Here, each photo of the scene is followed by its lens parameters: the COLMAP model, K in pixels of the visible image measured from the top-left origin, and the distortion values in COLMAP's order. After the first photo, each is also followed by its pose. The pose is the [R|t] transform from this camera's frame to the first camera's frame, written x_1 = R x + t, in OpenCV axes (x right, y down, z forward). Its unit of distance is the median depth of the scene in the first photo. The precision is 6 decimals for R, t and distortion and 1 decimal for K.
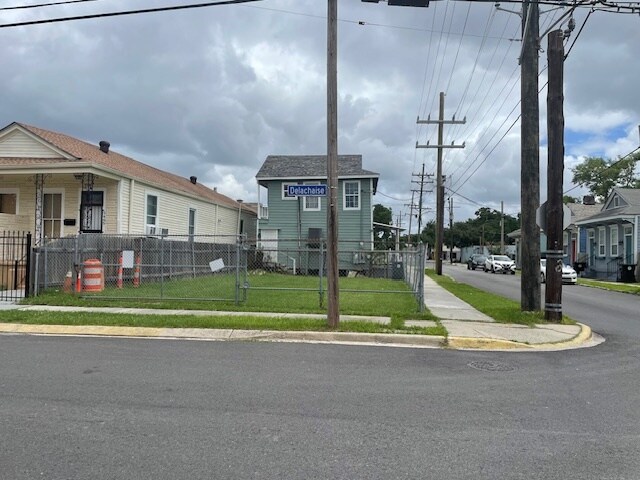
lens RADIAL K [[483.3, 0, 319.1], [0, 483.3, 251.2], [0, 0, 1]] dist [0.082570, -0.099075]
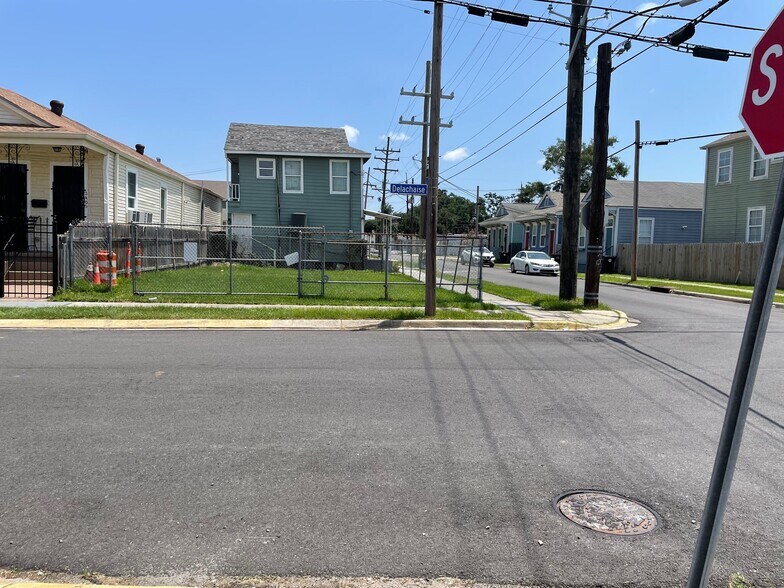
lens RADIAL K [[595.8, 0, 388.8], [0, 595.8, 290.5], [0, 0, 1]] dist [0.102804, -0.136174]
pose [[0.967420, -0.011271, 0.252925, -0.169871], [-0.010680, 0.996303, 0.085248, -0.006232], [-0.252951, -0.085172, 0.963723, -0.115272]]
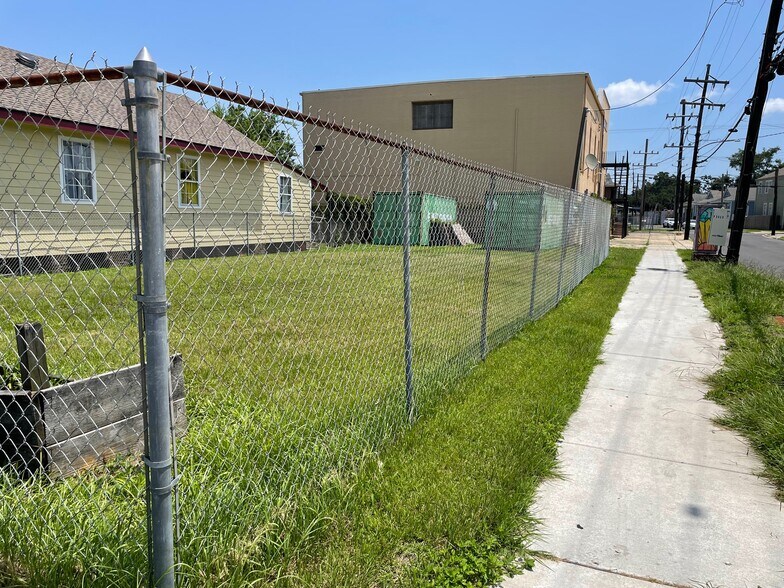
lens RADIAL K [[599.6, 0, 390.4], [0, 599.6, 292.7], [0, 0, 1]] dist [0.111966, -0.151186]
pose [[0.996416, -0.008293, -0.084185, -1.188227], [0.018458, 0.992518, 0.120692, -0.019124], [0.082555, -0.121813, 0.989114, -3.291814]]
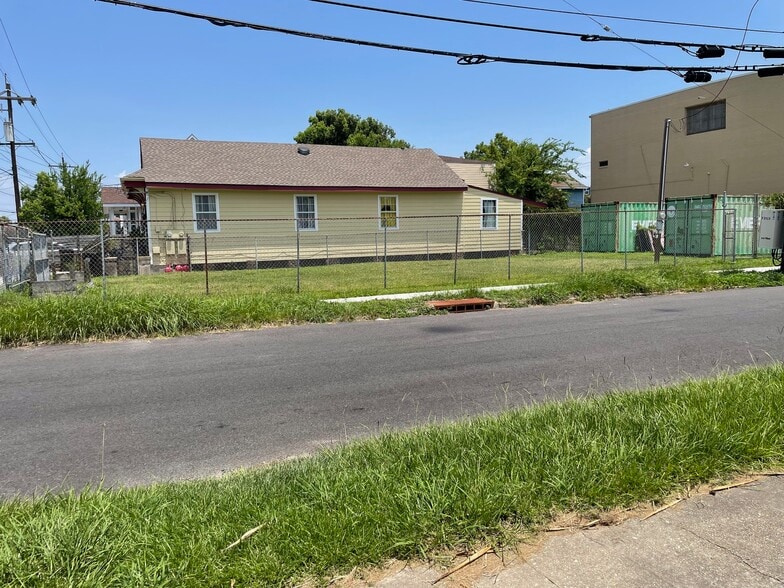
lens RADIAL K [[595.8, 0, 388.8], [0, 595.8, 290.5], [0, 0, 1]] dist [0.102804, -0.136174]
pose [[0.668876, 0.021945, -0.743050, -0.498975], [0.048015, 0.996202, 0.072644, 0.000642], [0.741822, -0.084267, 0.665281, -3.315067]]
